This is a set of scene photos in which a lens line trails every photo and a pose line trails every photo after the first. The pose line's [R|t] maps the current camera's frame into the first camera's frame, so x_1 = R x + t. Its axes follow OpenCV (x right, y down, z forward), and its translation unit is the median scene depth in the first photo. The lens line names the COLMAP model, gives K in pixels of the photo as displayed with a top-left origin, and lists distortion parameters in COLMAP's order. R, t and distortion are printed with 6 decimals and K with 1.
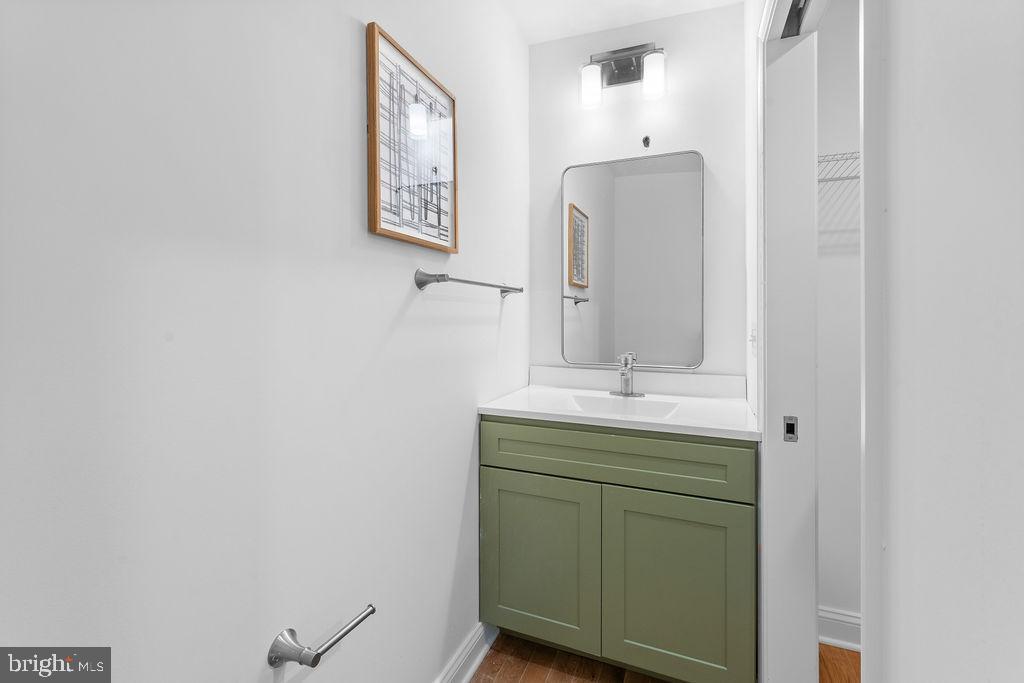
lens RADIAL K [[441.3, 0, 519.8], [0, 441.3, 341.4], [0, 0, 1]] dist [0.007653, -0.000076]
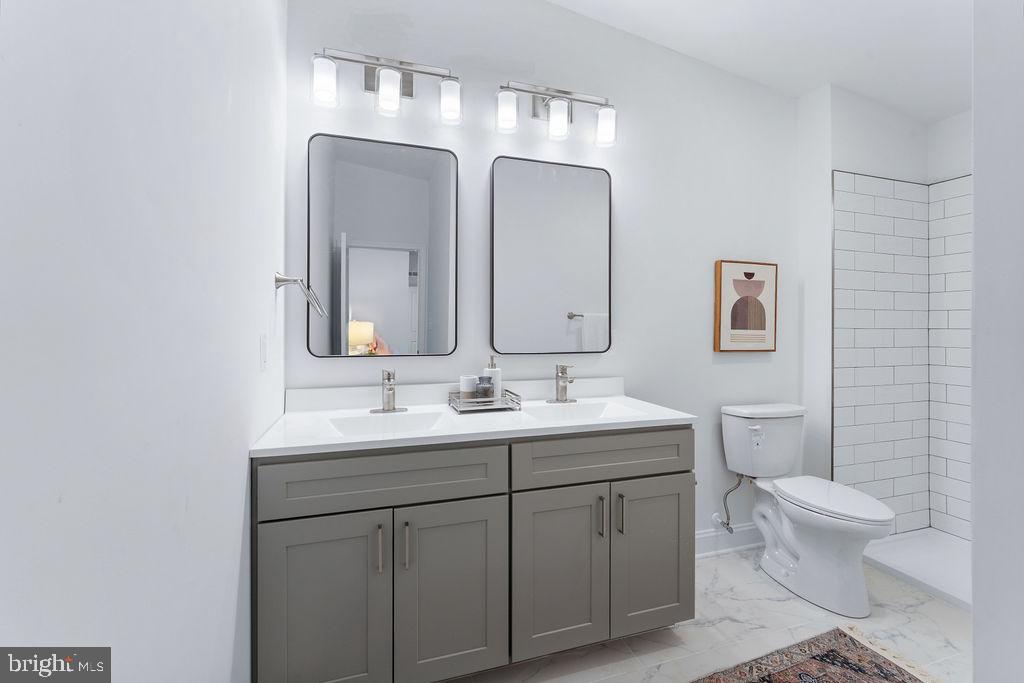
lens RADIAL K [[441.3, 0, 521.7], [0, 441.3, 333.8], [0, 0, 1]] dist [0.007653, -0.000076]
pose [[0.747189, -0.003559, 0.664603, -0.536622], [0.035535, 0.998769, -0.034602, -0.013120], [-0.663661, 0.049471, 0.746395, 0.222403]]
